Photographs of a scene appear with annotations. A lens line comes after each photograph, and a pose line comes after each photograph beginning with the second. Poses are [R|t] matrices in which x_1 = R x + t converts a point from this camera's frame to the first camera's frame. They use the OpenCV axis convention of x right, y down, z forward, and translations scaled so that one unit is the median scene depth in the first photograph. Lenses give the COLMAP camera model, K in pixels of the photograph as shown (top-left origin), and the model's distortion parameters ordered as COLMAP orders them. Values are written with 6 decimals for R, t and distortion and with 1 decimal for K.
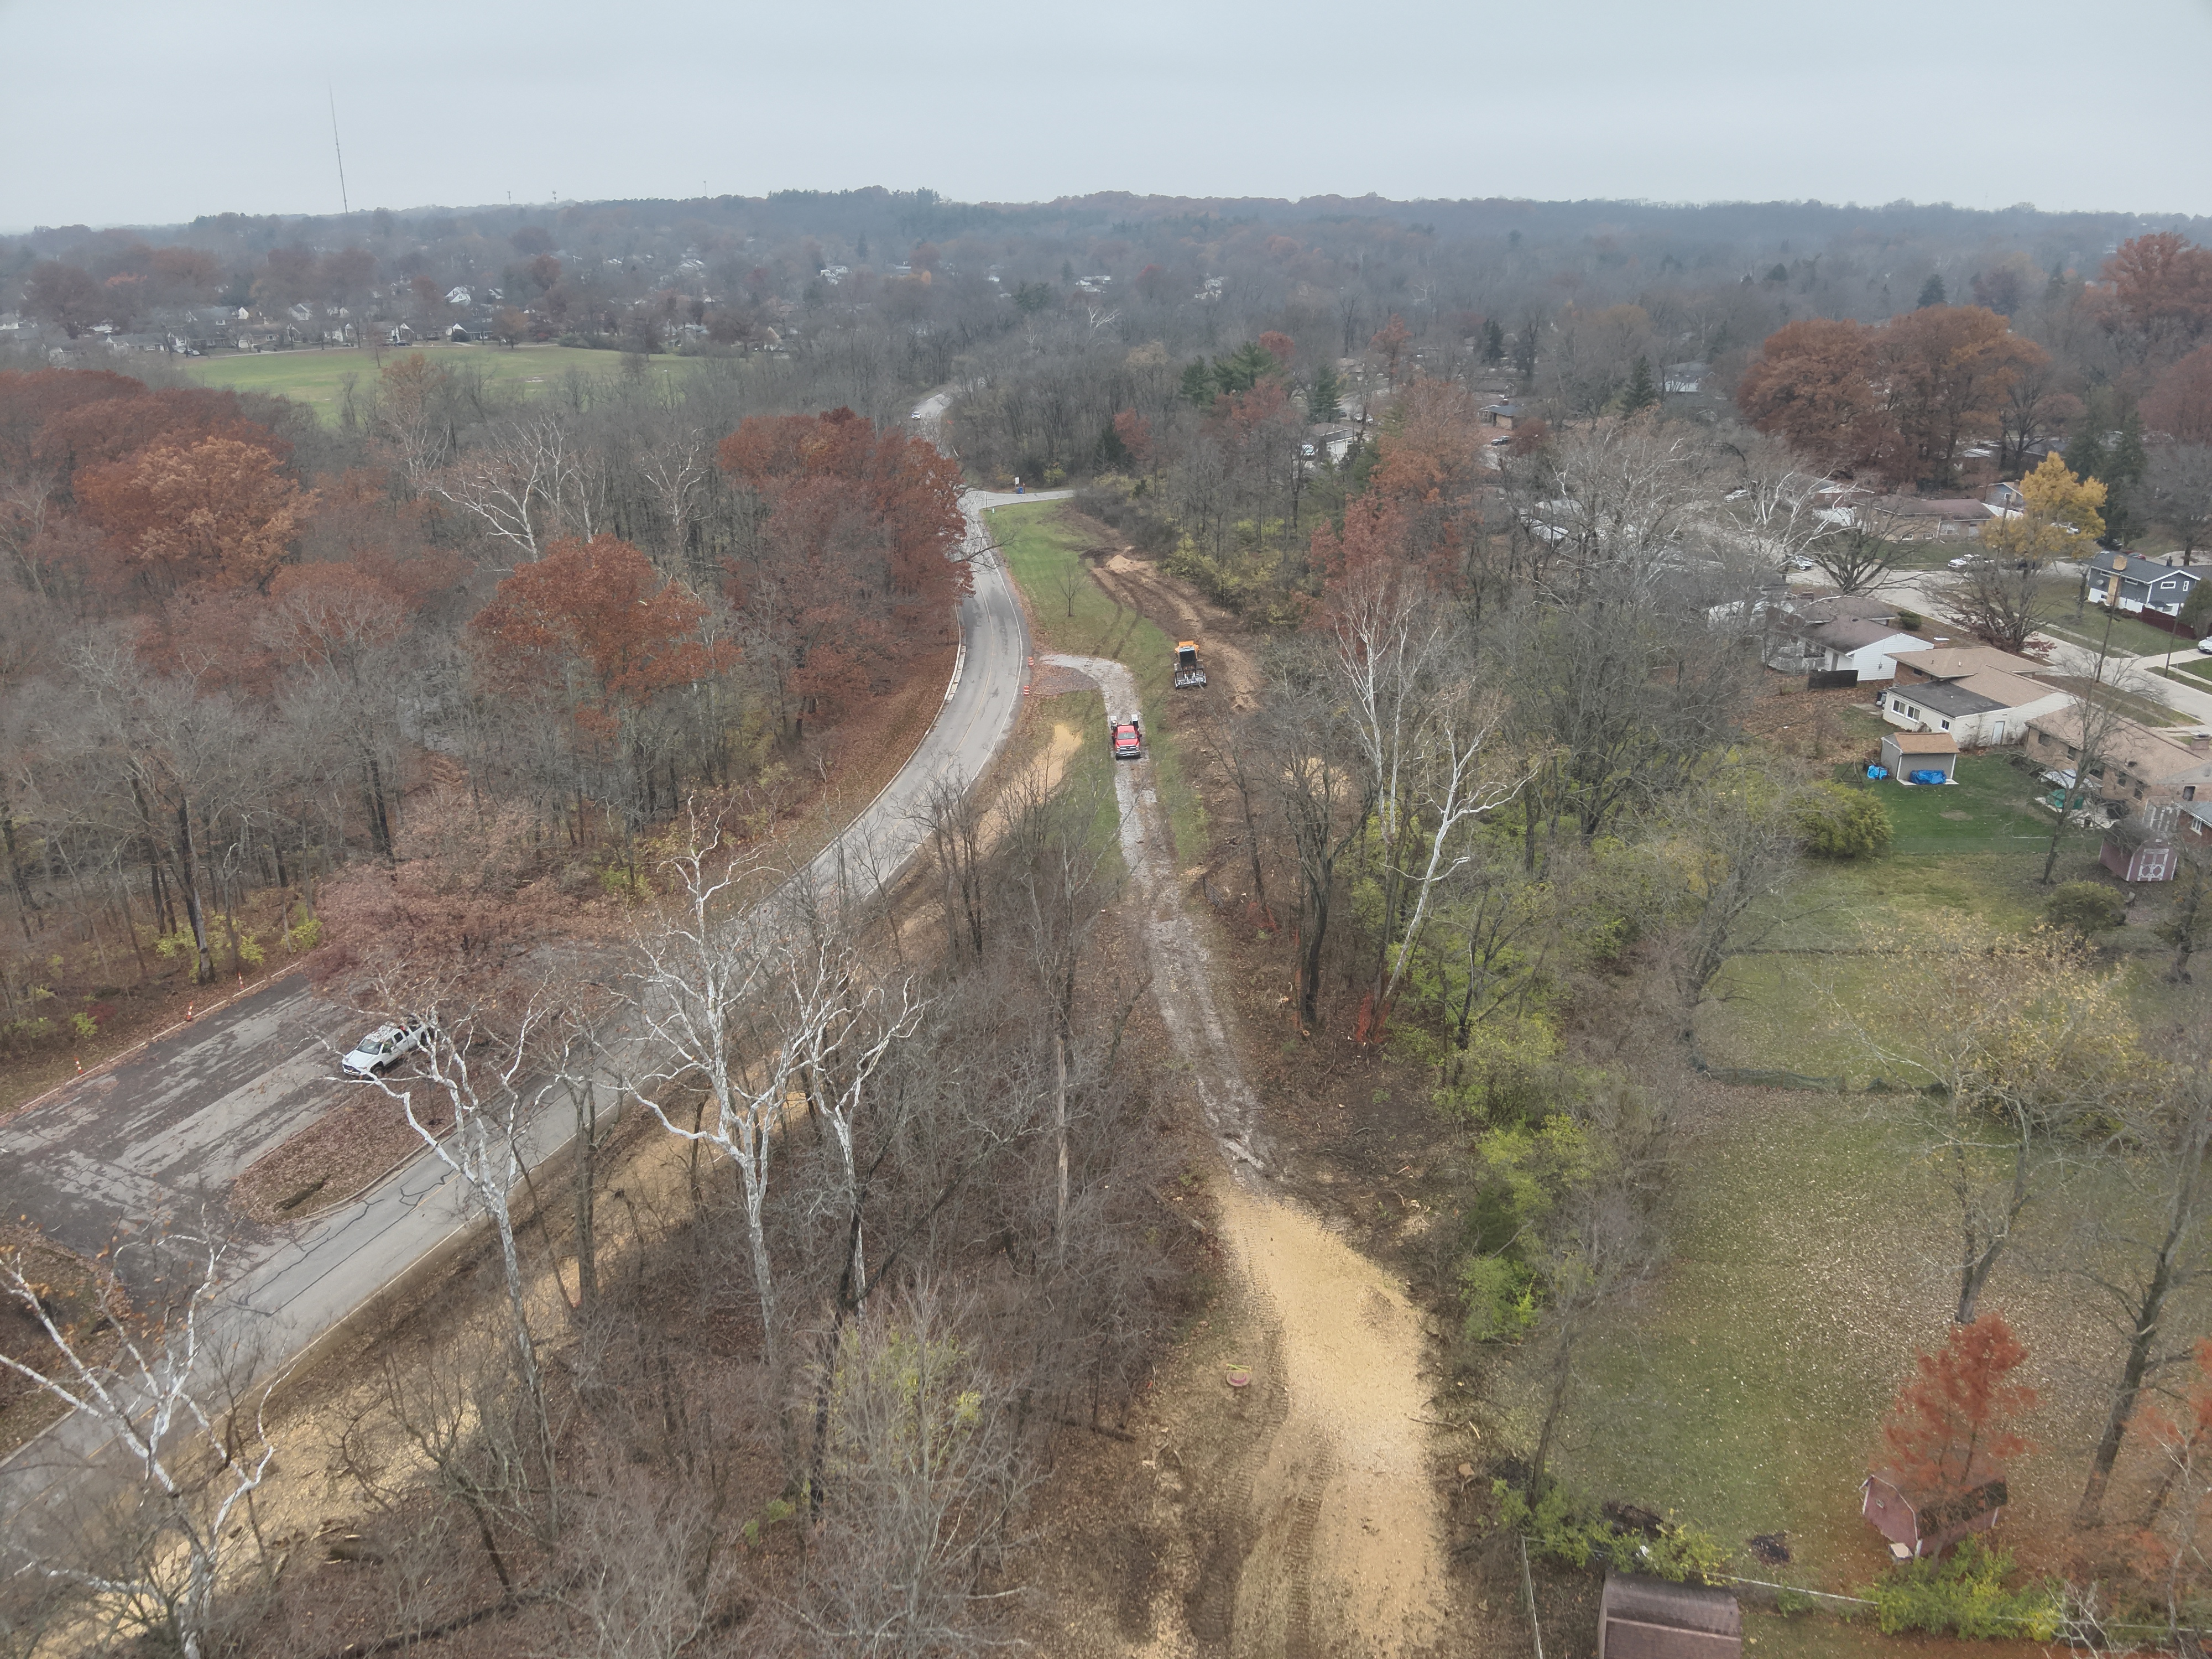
lens RADIAL K [[1592.7, 0, 1106.0], [0, 1592.7, 829.5], [0, 0, 1]] dist [0.122685, -0.224967]
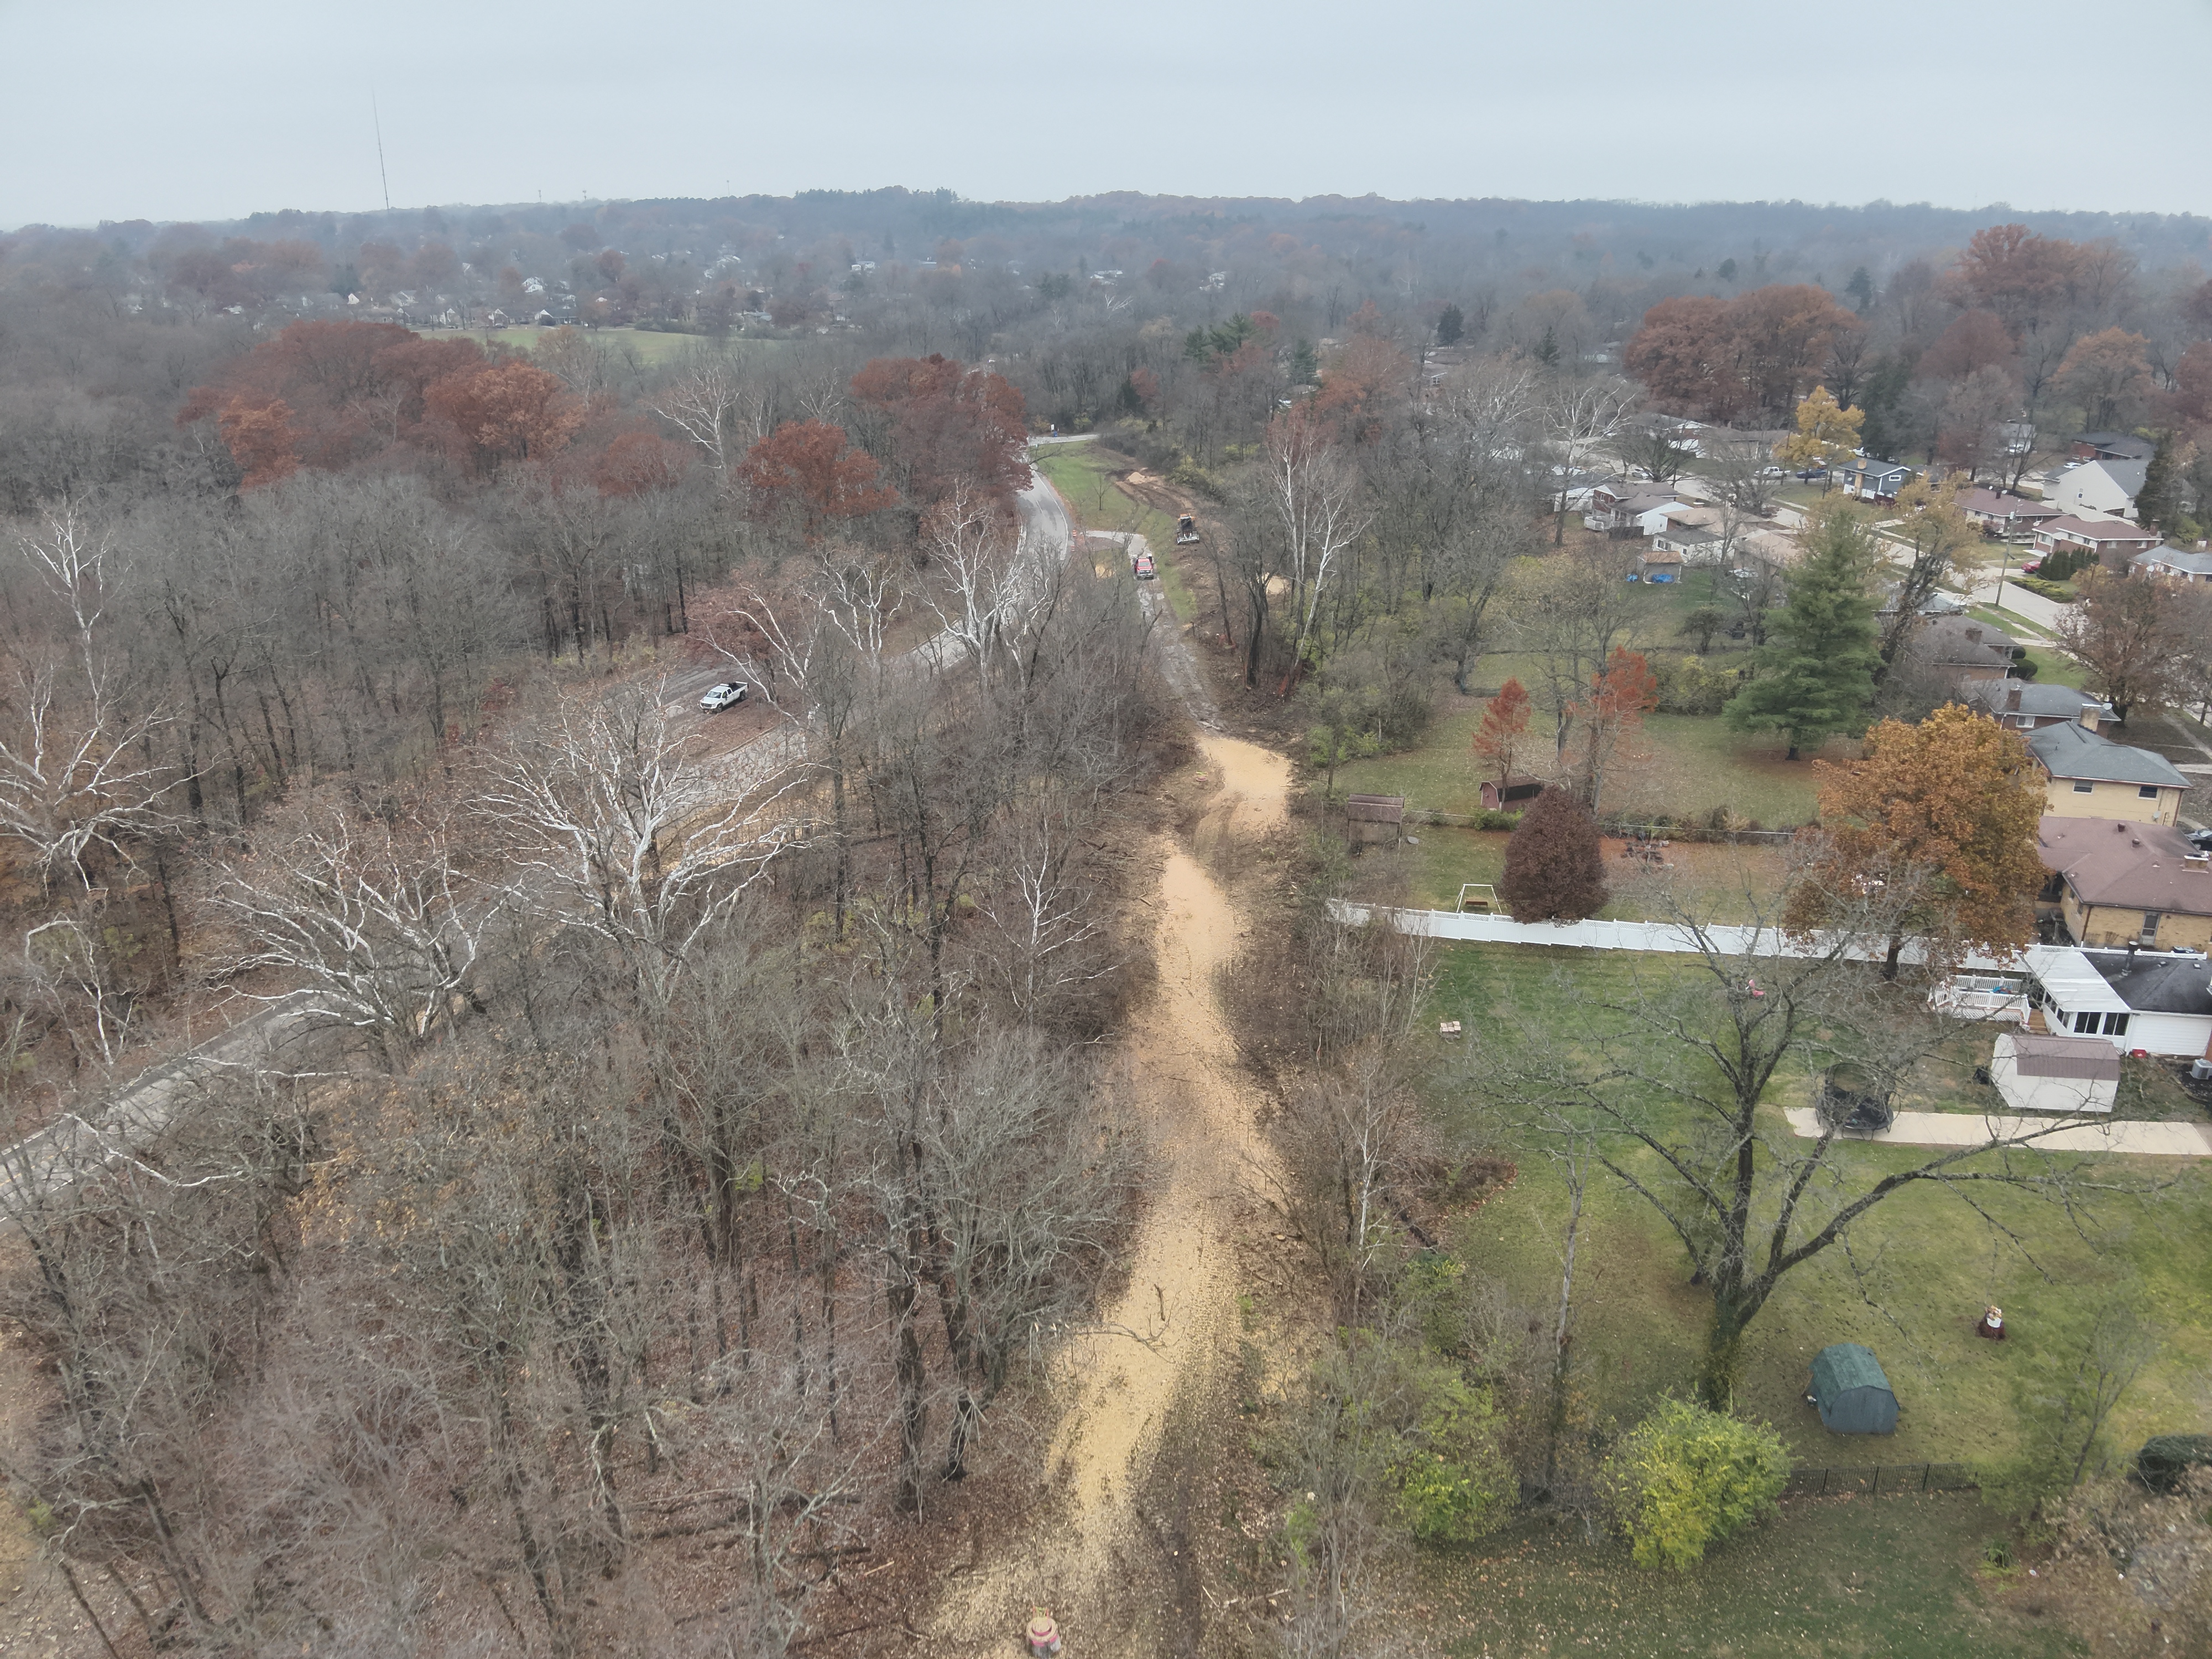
lens RADIAL K [[1592.7, 0, 1106.0], [0, 1592.7, 829.5], [0, 0, 1]] dist [0.122685, -0.224967]
pose [[0.999987, 0.002681, -0.004406, -0.008762], [-0.002677, 0.999996, 0.000701, 0.107929], [0.004408, -0.000689, 0.999990, -0.283843]]
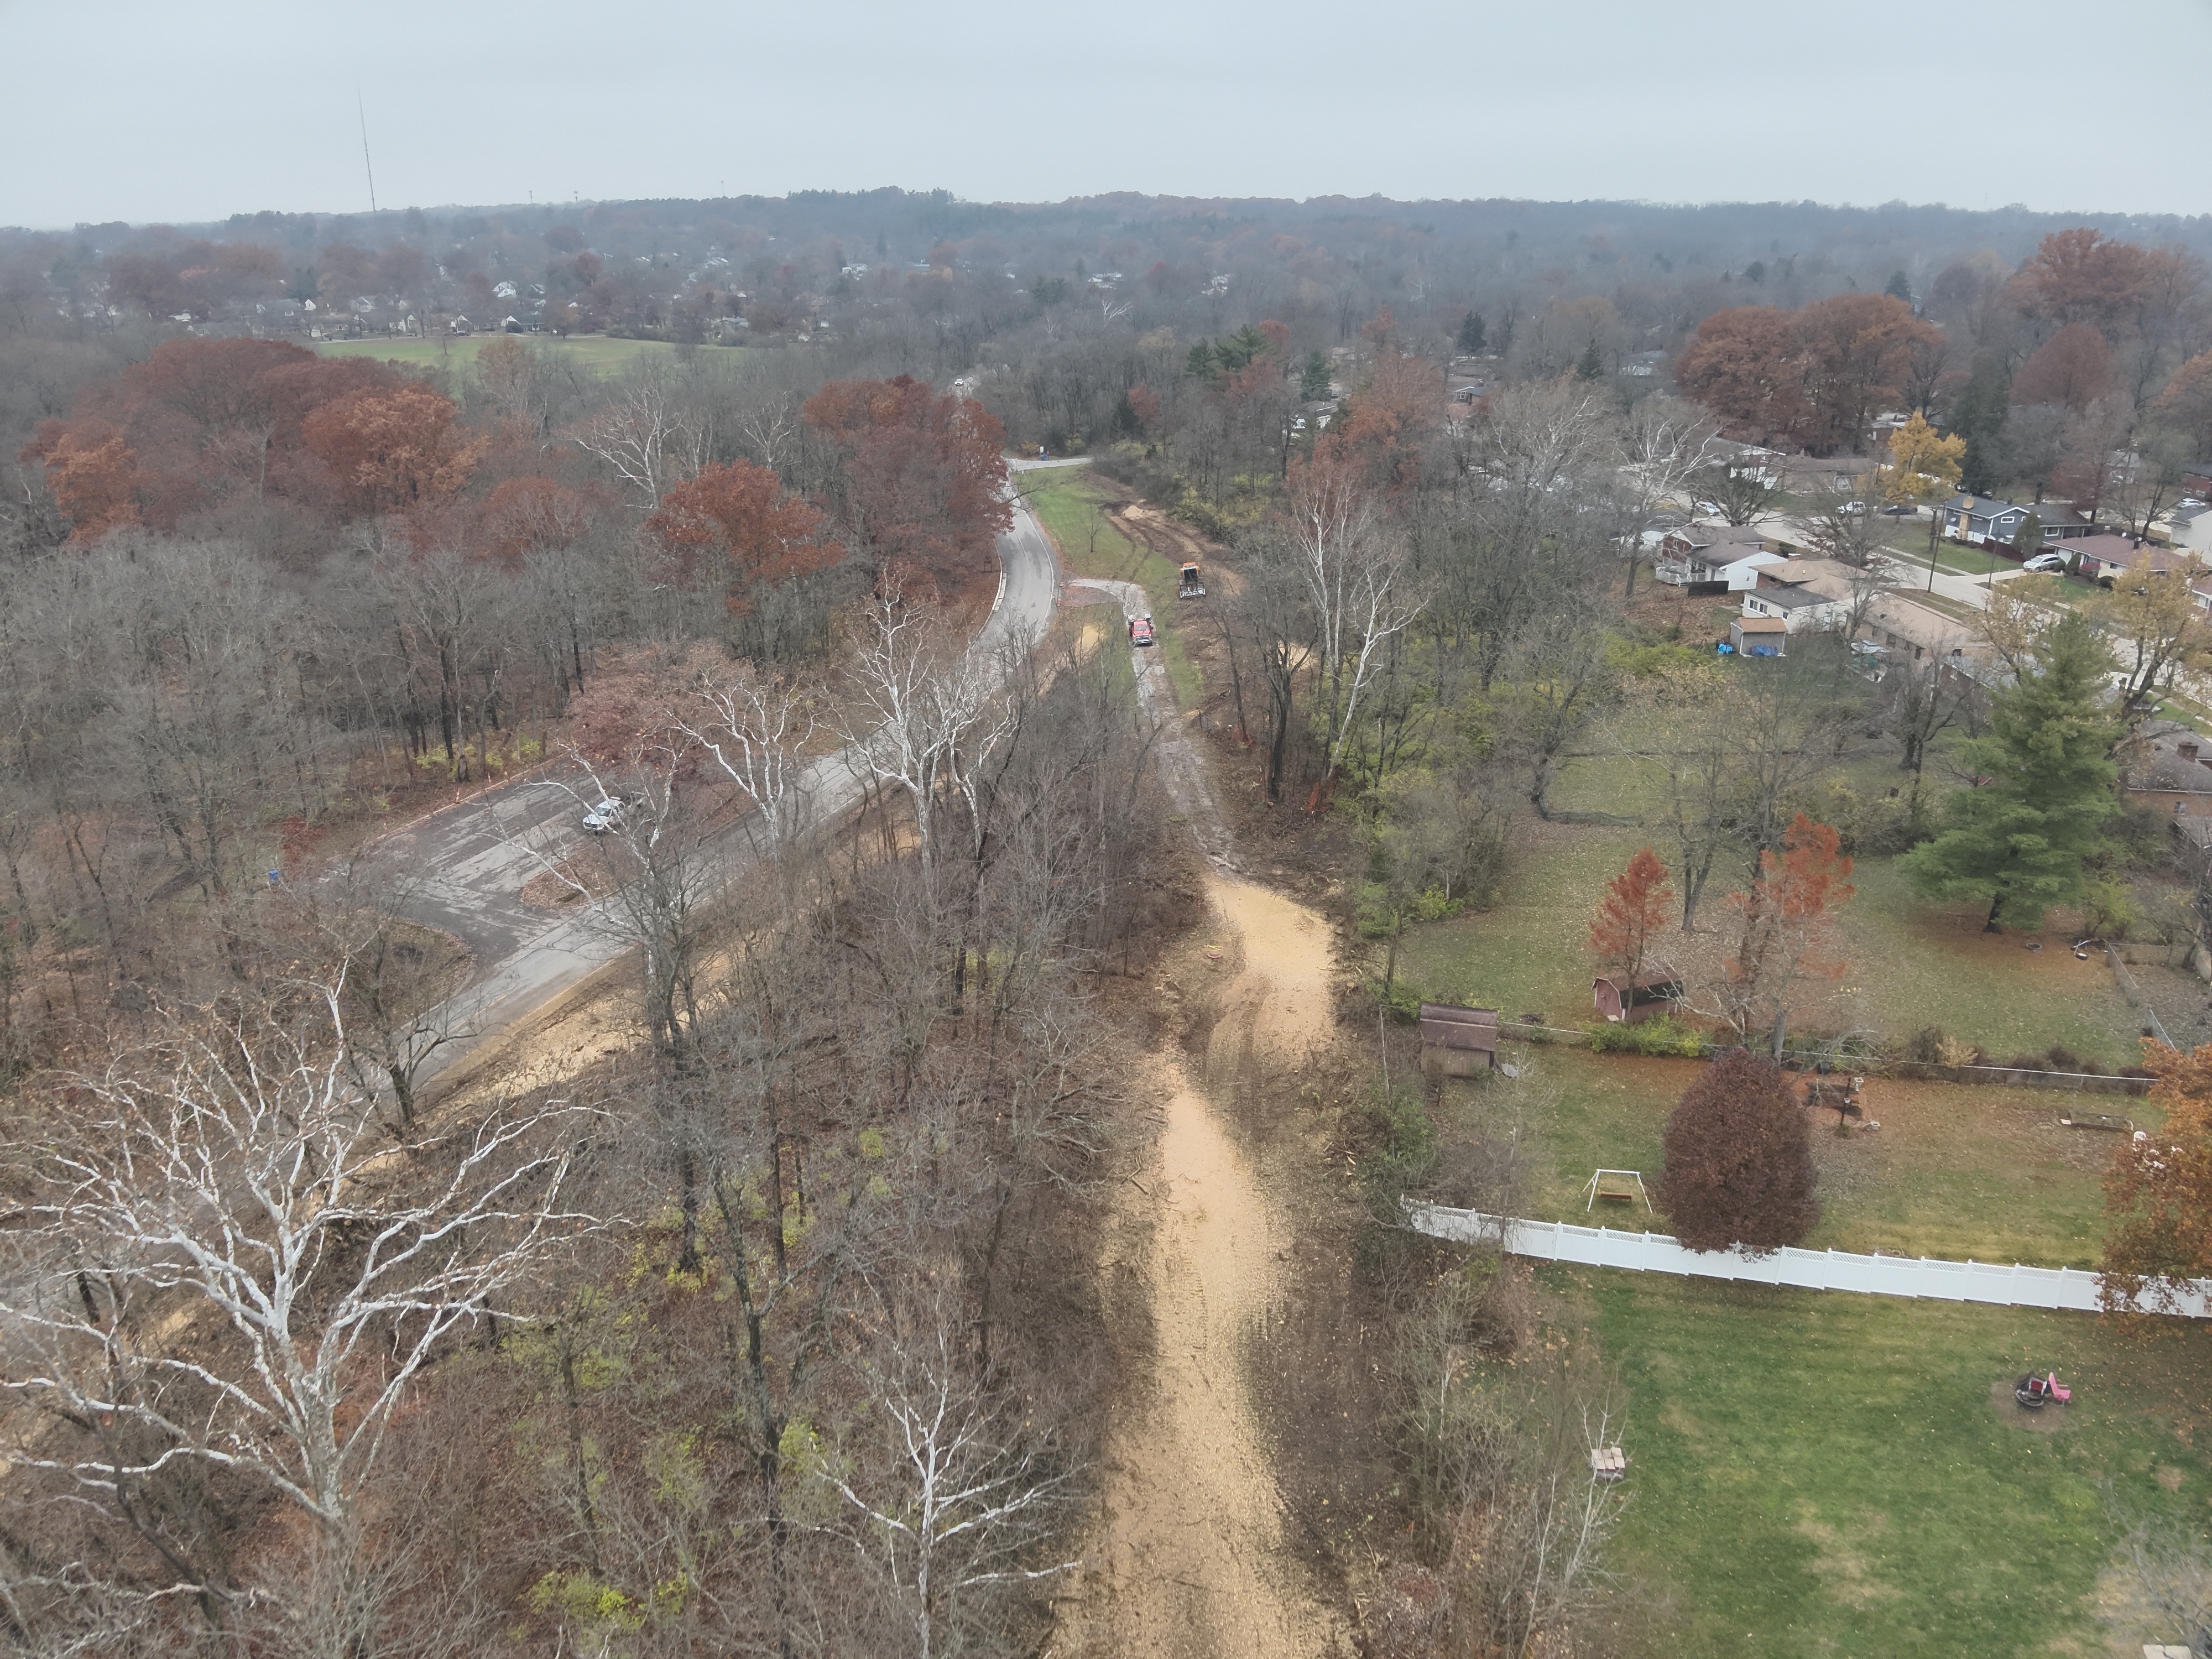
lens RADIAL K [[1592.7, 0, 1106.0], [0, 1592.7, 829.5], [0, 0, 1]] dist [0.122685, -0.224967]
pose [[0.999985, 0.002614, -0.004785, -0.004784], [-0.002614, 0.999997, 0.000119, 0.057697], [0.004786, -0.000106, 0.999989, -0.150944]]
